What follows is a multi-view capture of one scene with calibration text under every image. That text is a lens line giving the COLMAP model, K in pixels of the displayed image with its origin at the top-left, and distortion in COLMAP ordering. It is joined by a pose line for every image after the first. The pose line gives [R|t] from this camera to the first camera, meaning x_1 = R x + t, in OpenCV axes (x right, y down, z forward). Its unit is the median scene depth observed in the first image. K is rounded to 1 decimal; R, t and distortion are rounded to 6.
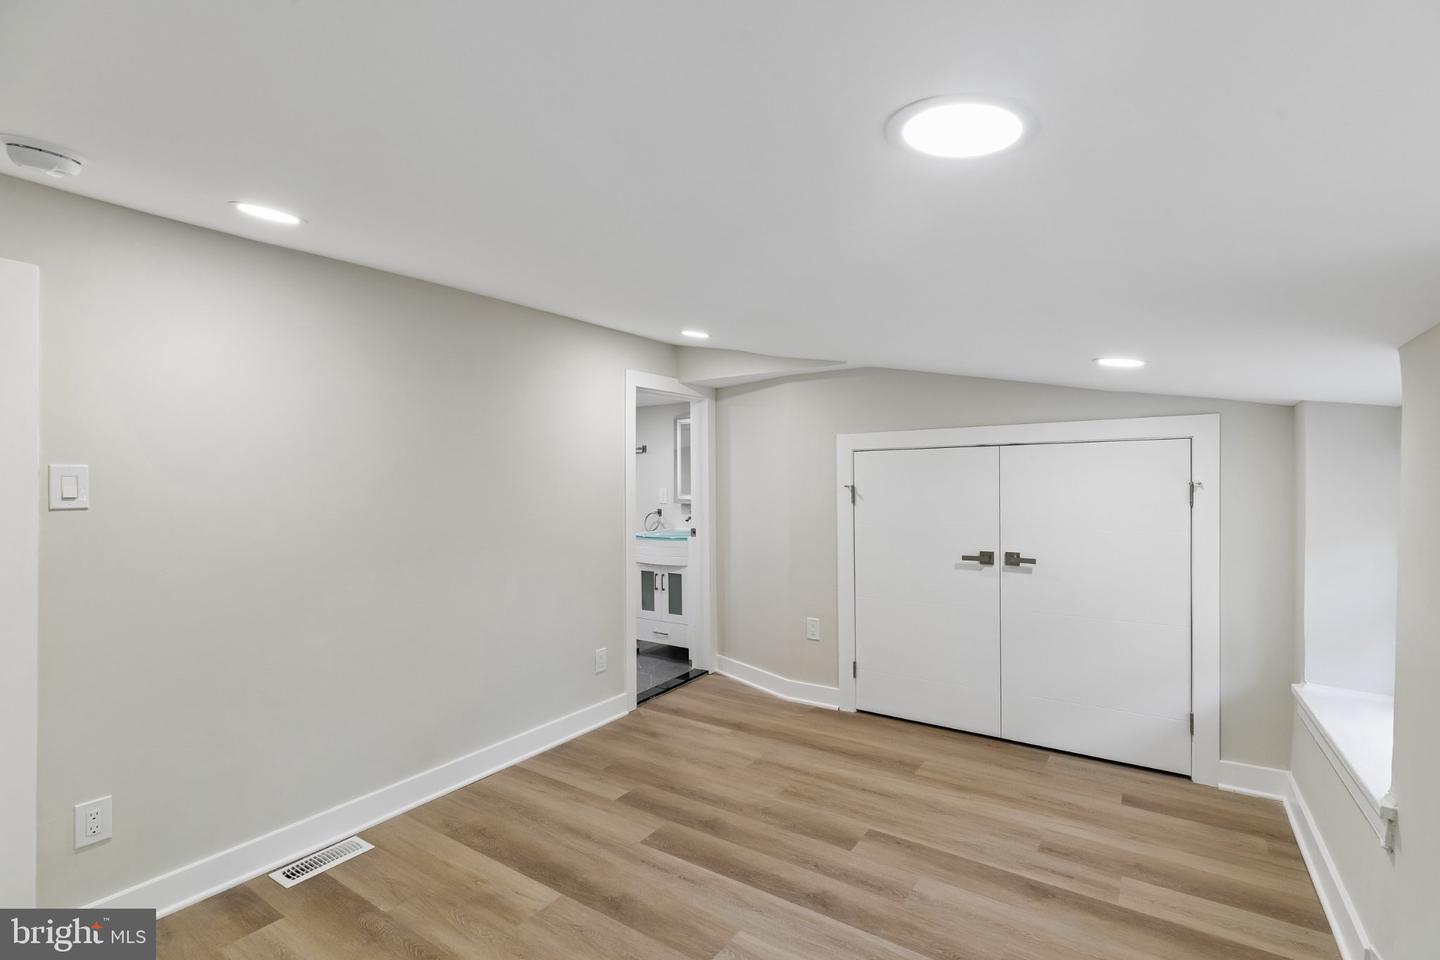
lens RADIAL K [[654.2, 0, 718.2], [0, 654.2, 494.3], [0, 0, 1]] dist [0.002580, -0.000462]
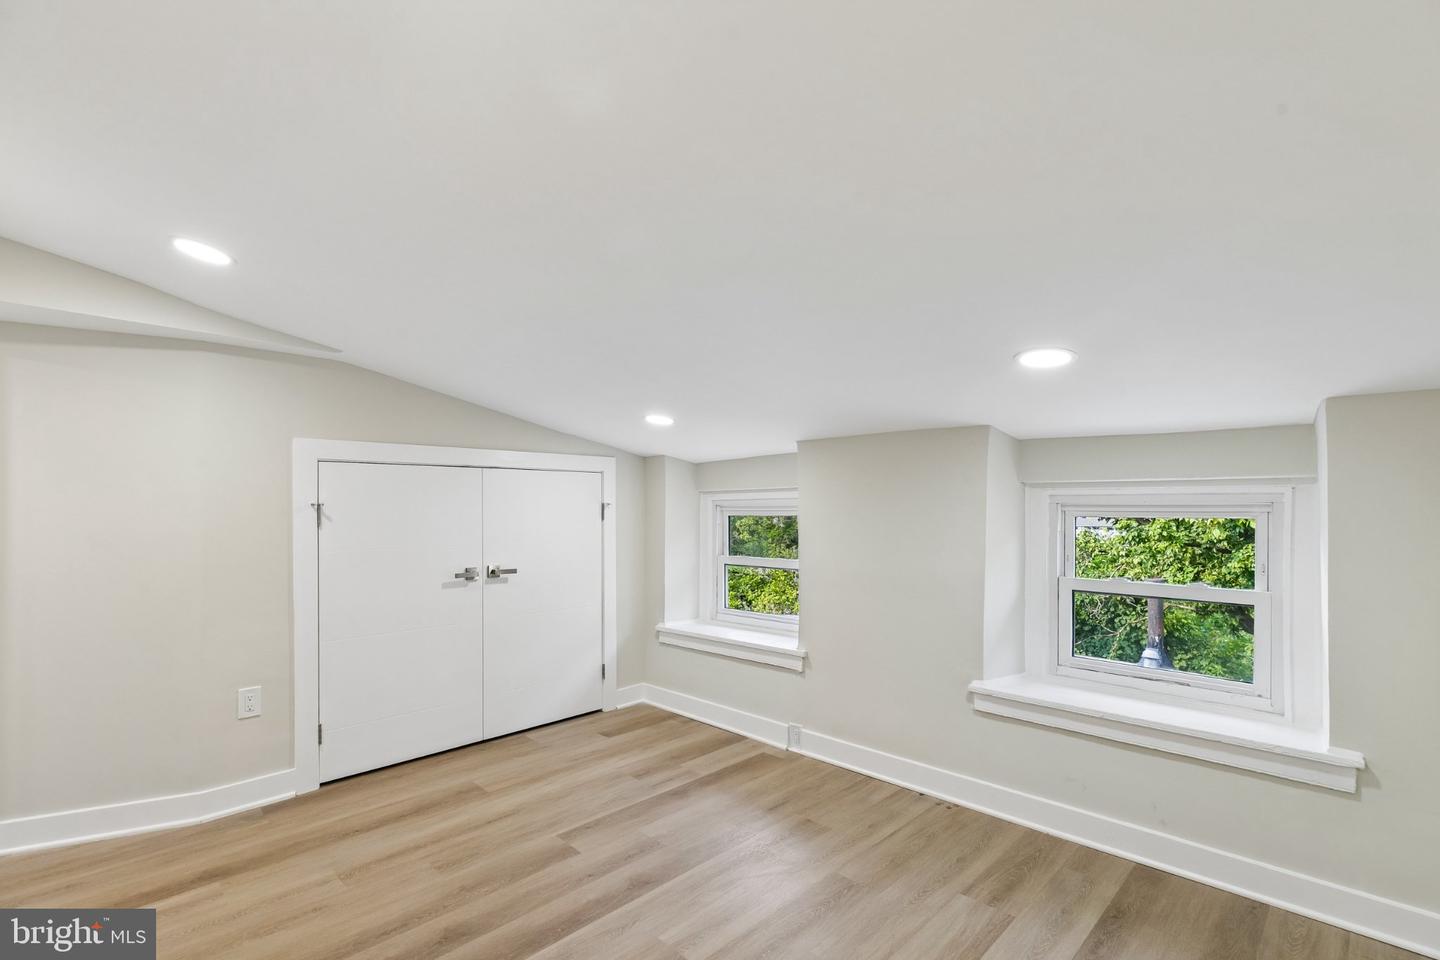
lens RADIAL K [[661.8, 0, 719.8], [0, 661.8, 516.3], [0, 0, 1]] dist [0.003222, -0.000492]
pose [[0.178341, -0.008793, 0.983929, -0.646160], [0.016118, 0.999852, 0.006014, 0.006217], [-0.983837, 0.014786, 0.178457, 0.481479]]
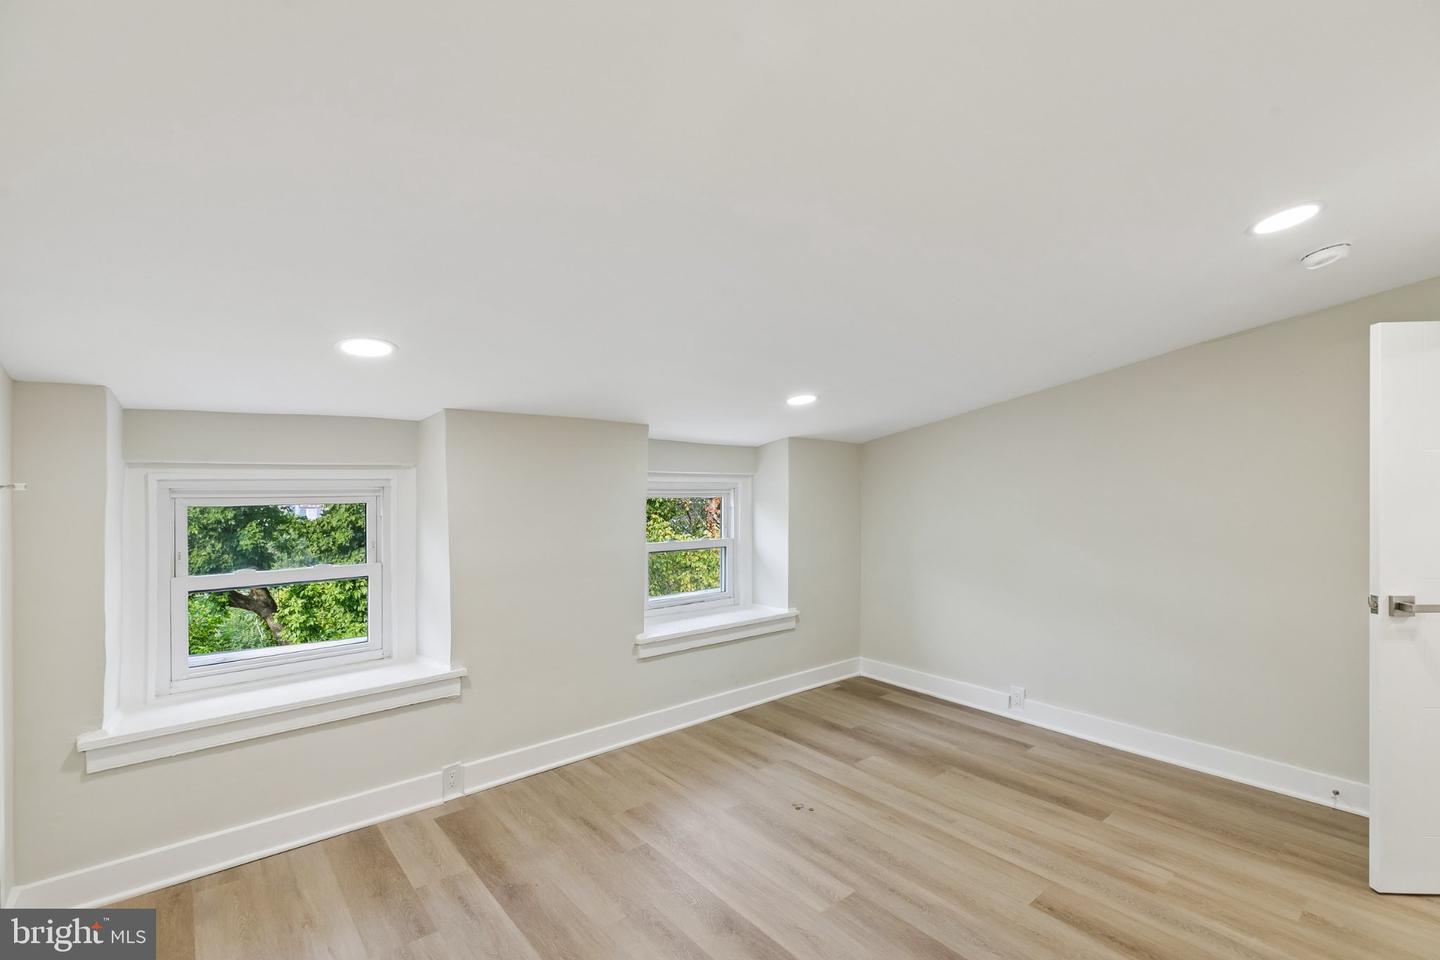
lens RADIAL K [[639.9, 0, 721.2], [0, 639.9, 491.8], [0, 0, 1]] dist [0.002682, -0.000160]
pose [[-0.962489, 0.008219, 0.271197, -0.065214], [0.013299, 0.999769, 0.016900, -0.012408], [-0.270995, 0.019873, -0.962376, 1.356712]]
